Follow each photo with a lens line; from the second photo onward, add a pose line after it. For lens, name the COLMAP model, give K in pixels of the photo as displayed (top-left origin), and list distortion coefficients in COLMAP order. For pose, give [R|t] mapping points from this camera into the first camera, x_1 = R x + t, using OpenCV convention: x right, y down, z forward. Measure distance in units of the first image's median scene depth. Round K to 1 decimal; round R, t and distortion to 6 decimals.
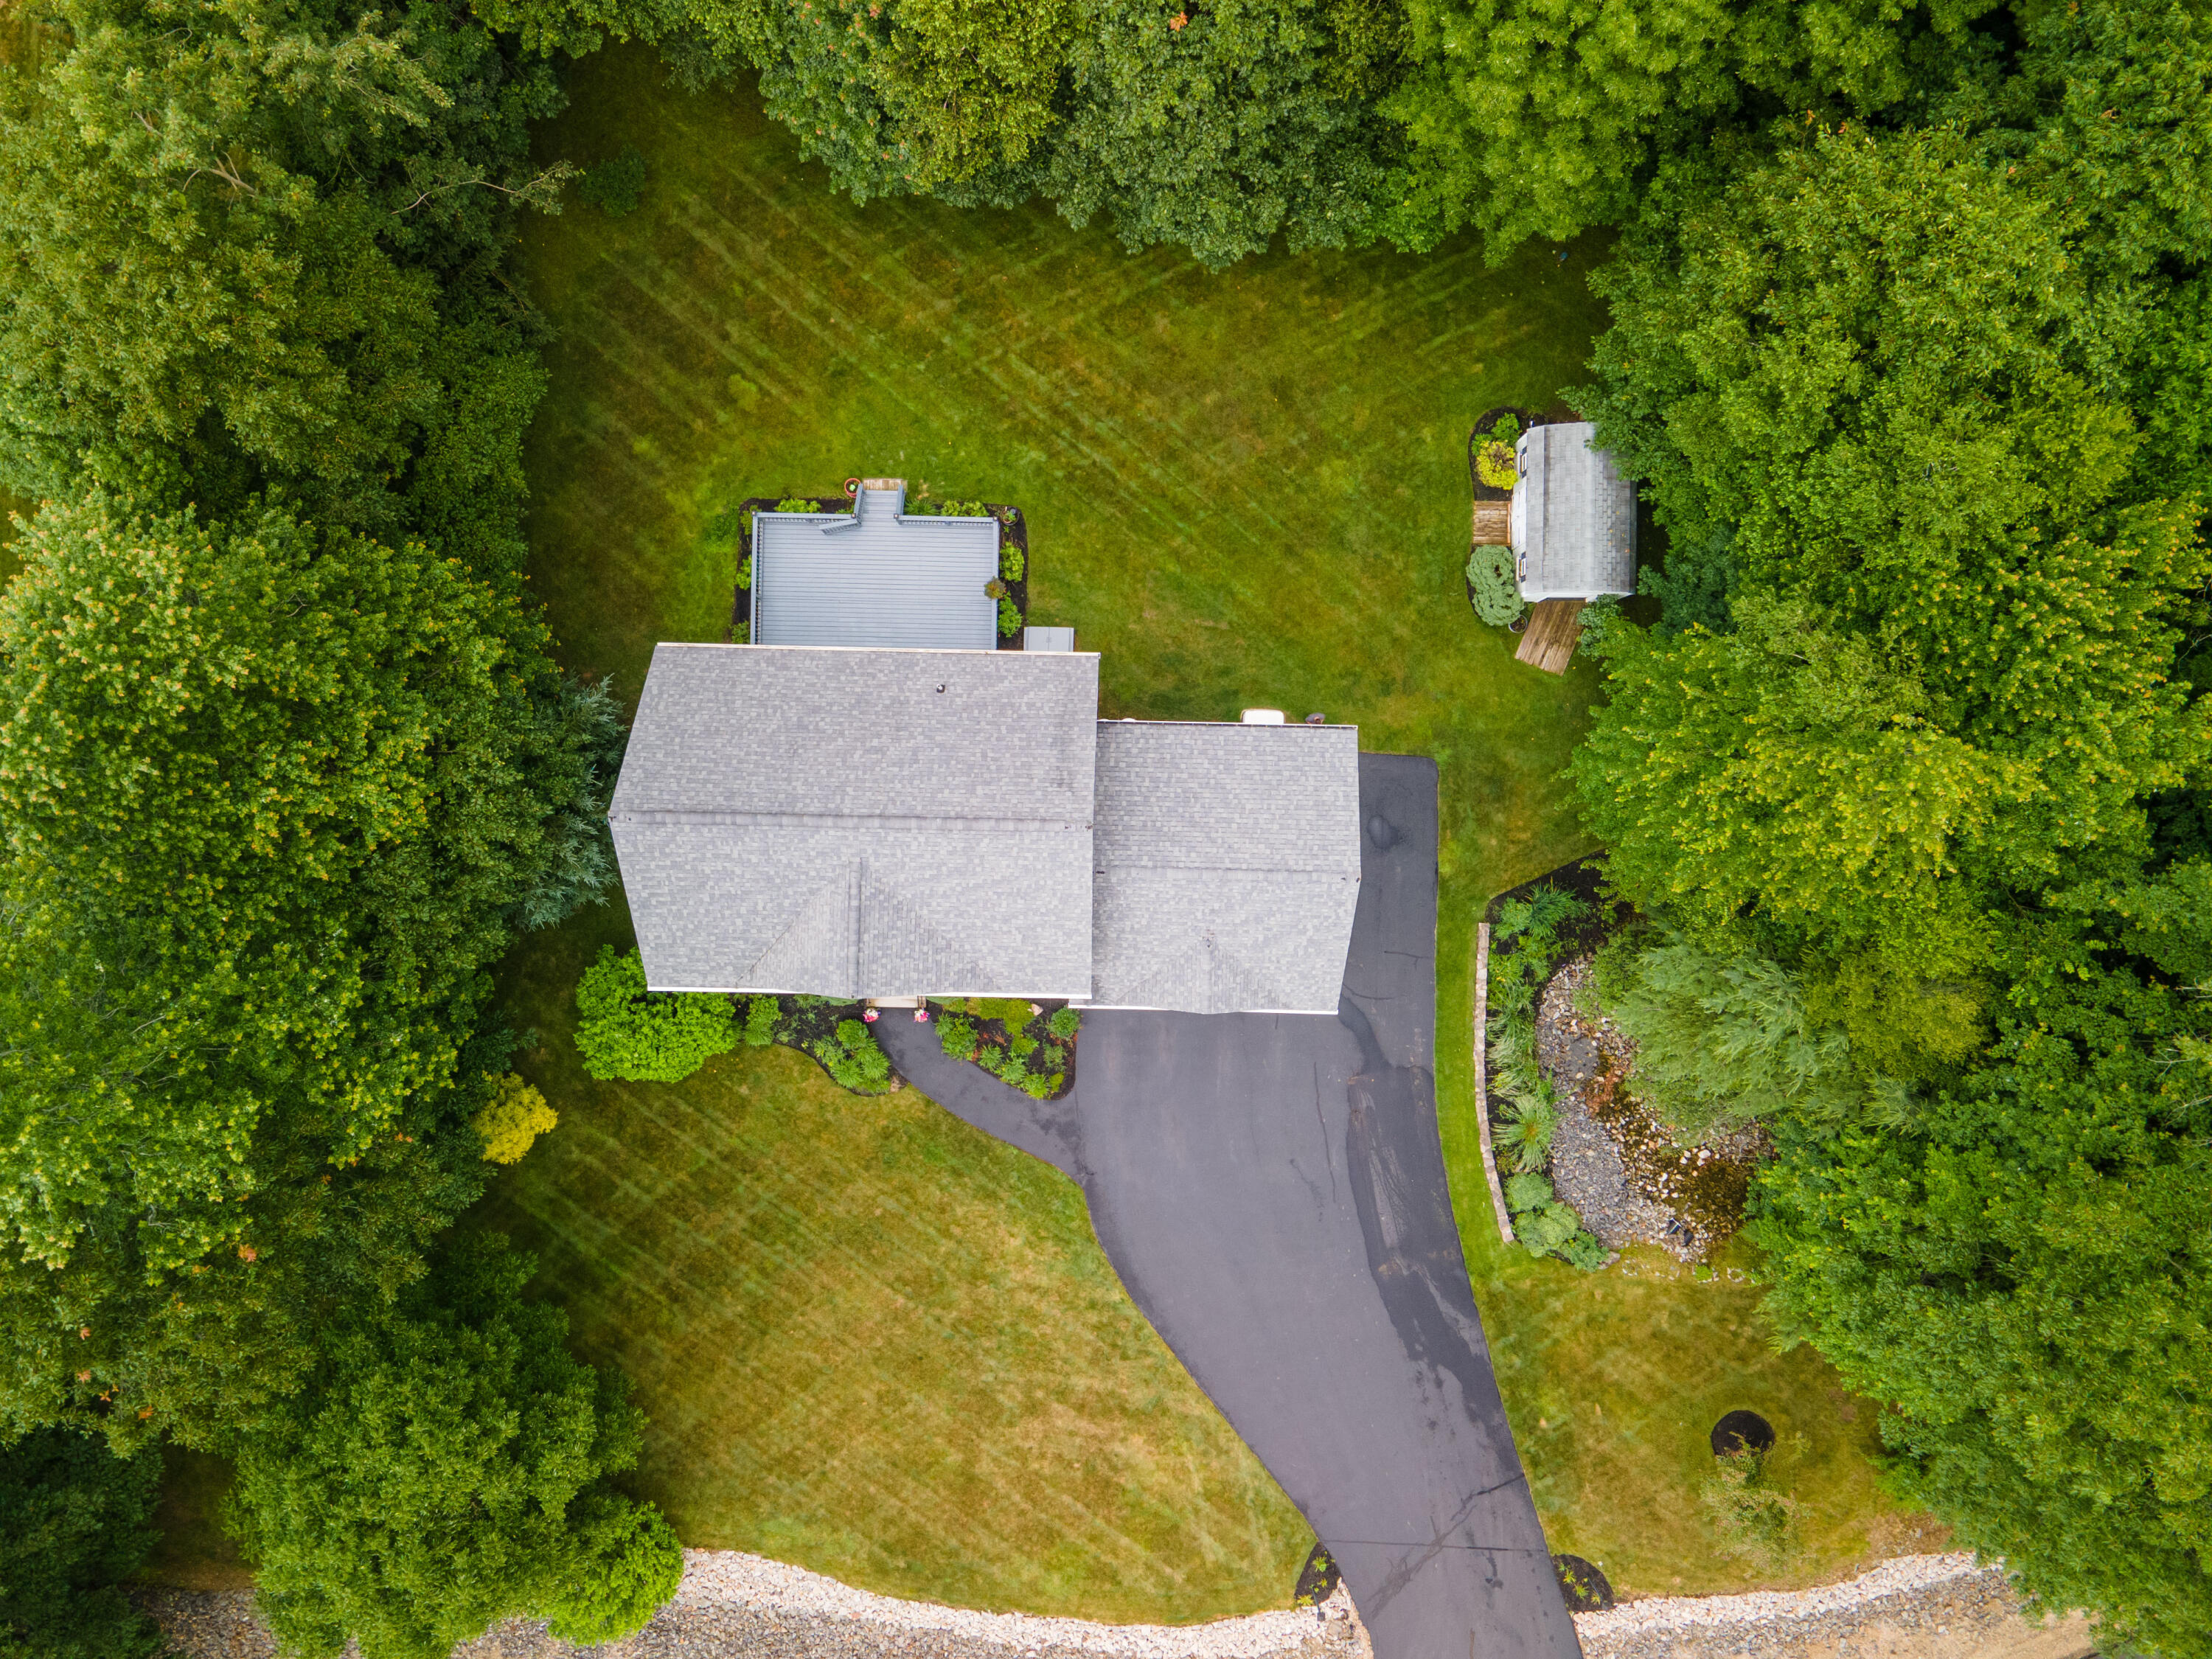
lens RADIAL K [[1618.8, 0, 1090.4], [0, 1618.8, 821.3], [0, 0, 1]] dist [0.036785, 0.032126]
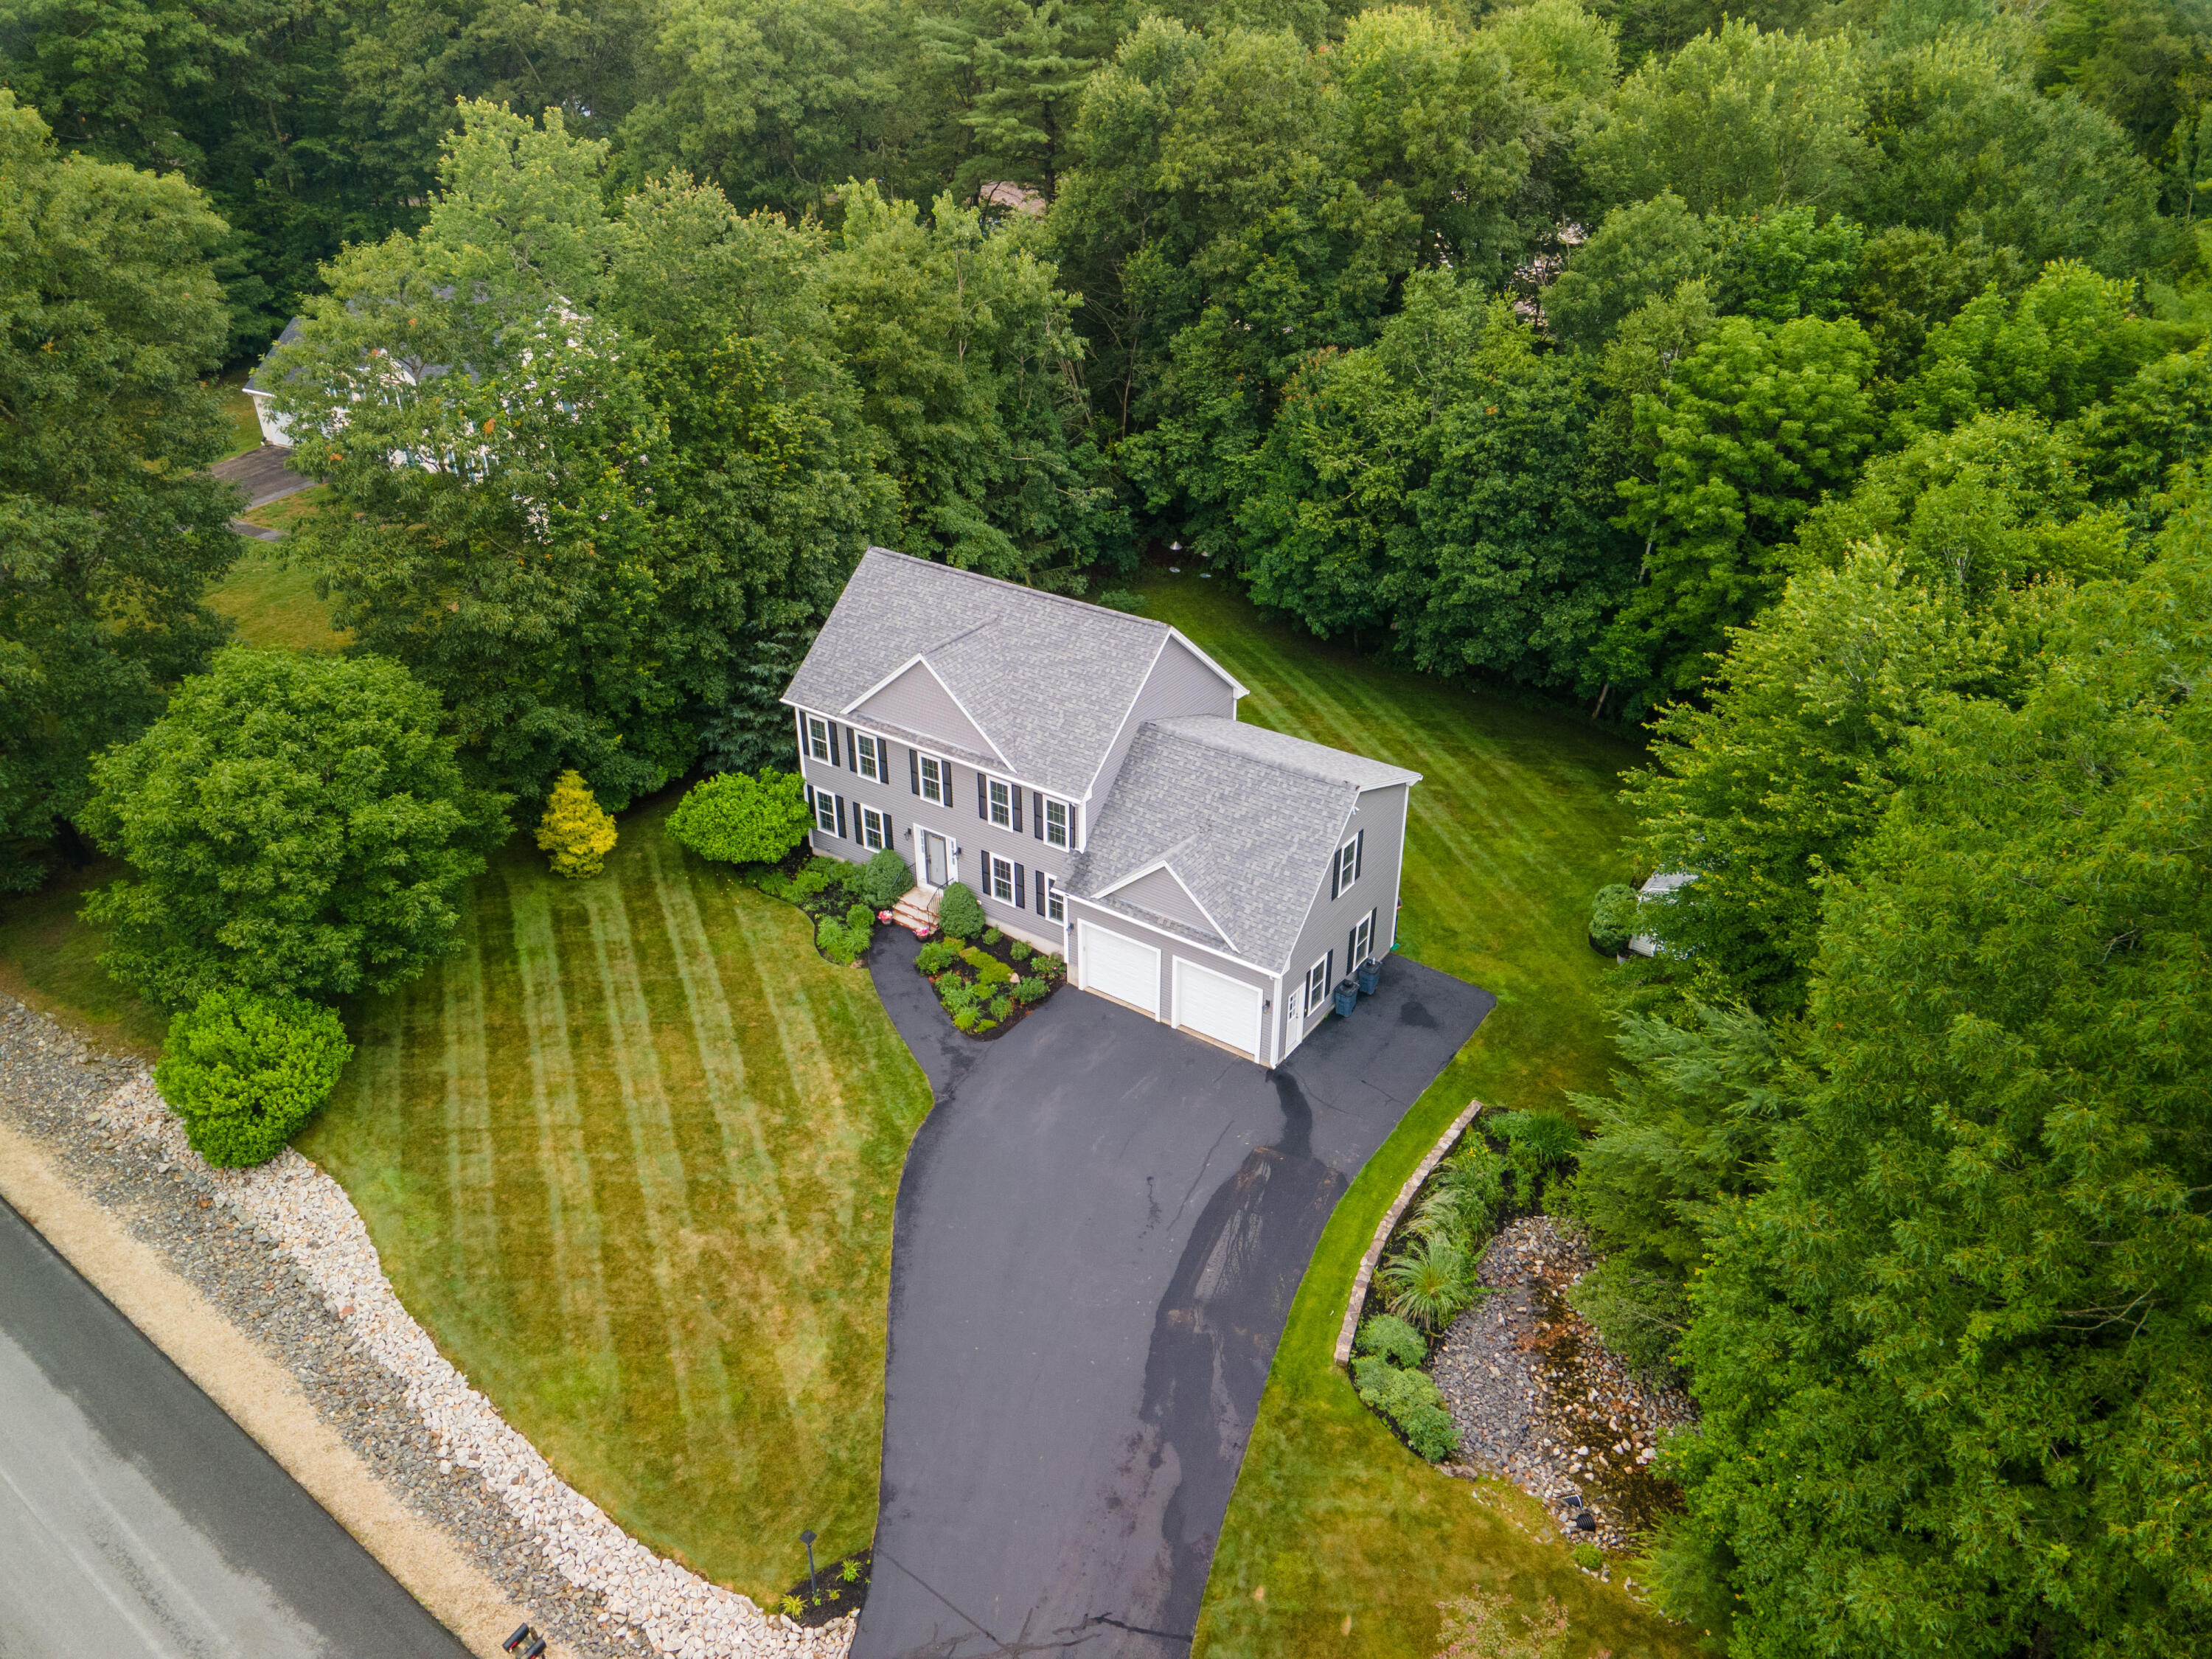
lens RADIAL K [[1618.8, 0, 1097.4], [0, 1618.8, 810.3], [0, 0, 1]] dist [0.036785, 0.032126]
pose [[0.825826, 0.279320, -0.489890, 0.454937], [-0.563891, 0.399475, -0.722805, 0.748017], [-0.006195, 0.873155, 0.487403, 0.422559]]
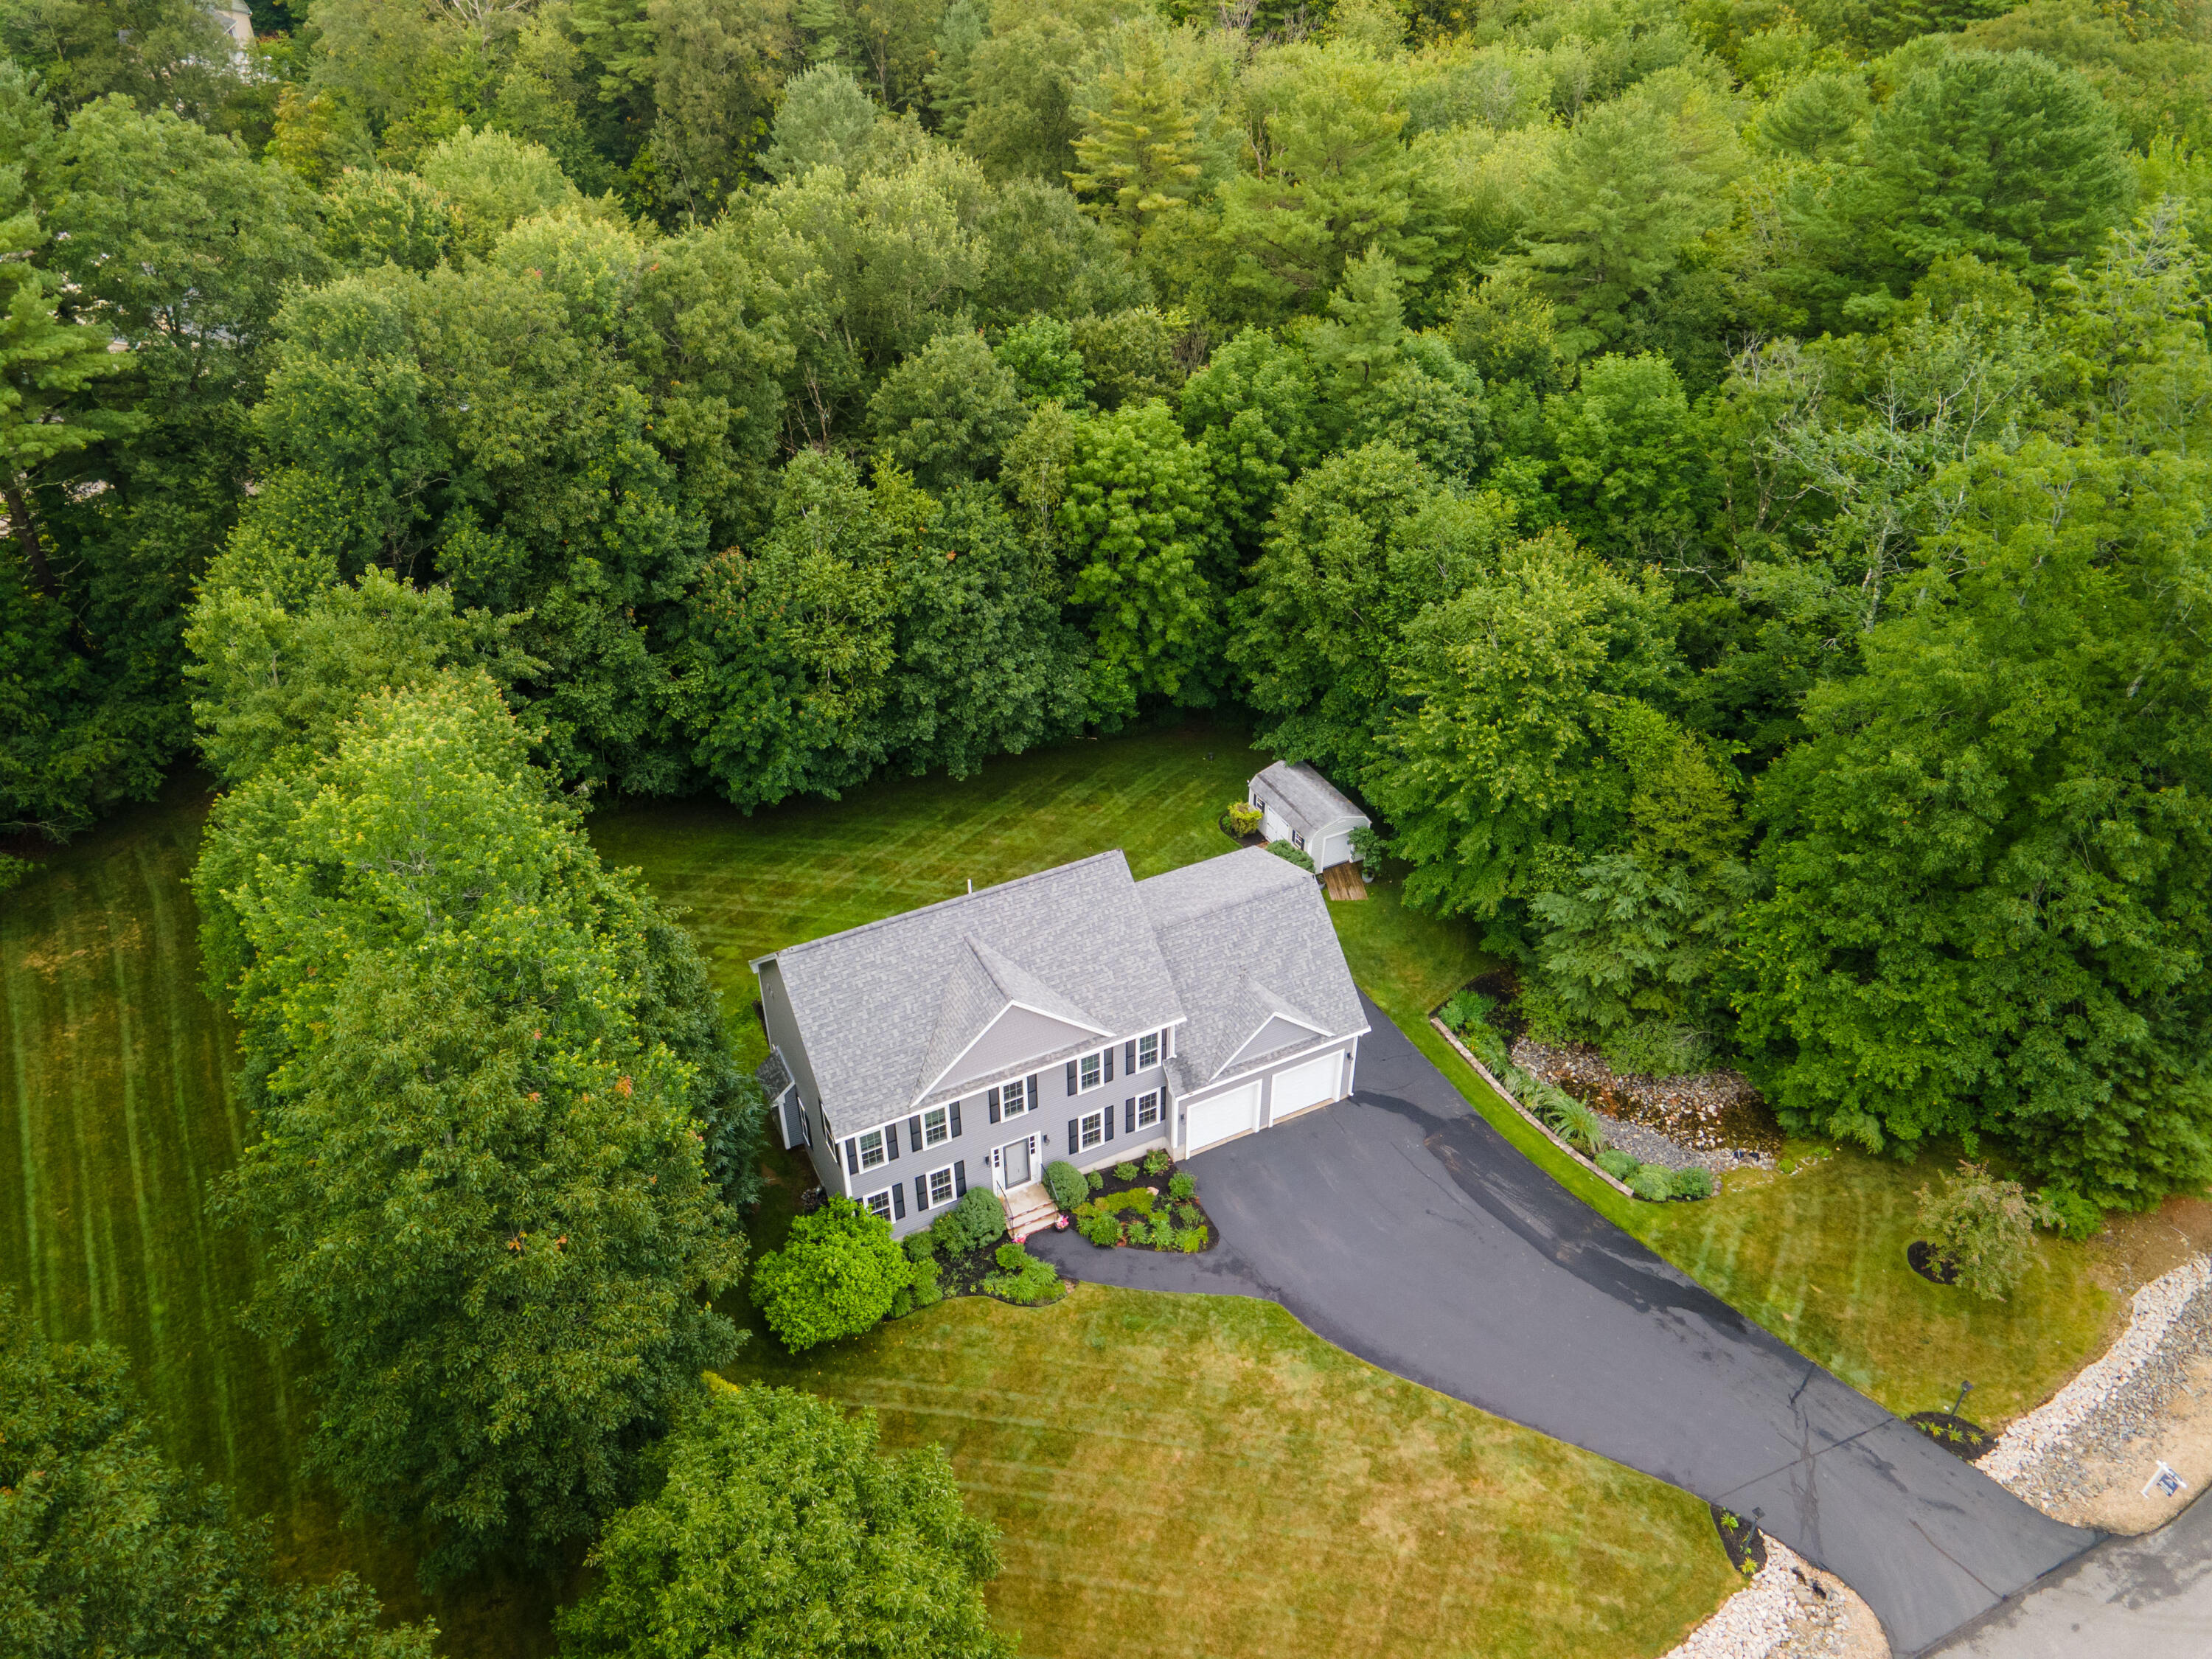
lens RADIAL K [[1618.8, 0, 1096.8], [0, 1618.8, 815.7], [0, 0, 1]] dist [0.036785, 0.032126]
pose [[0.886722, -0.262672, 0.380430, -0.411738], [0.462299, 0.500938, -0.731670, 0.762610], [0.001617, 0.824660, 0.565626, 0.166602]]
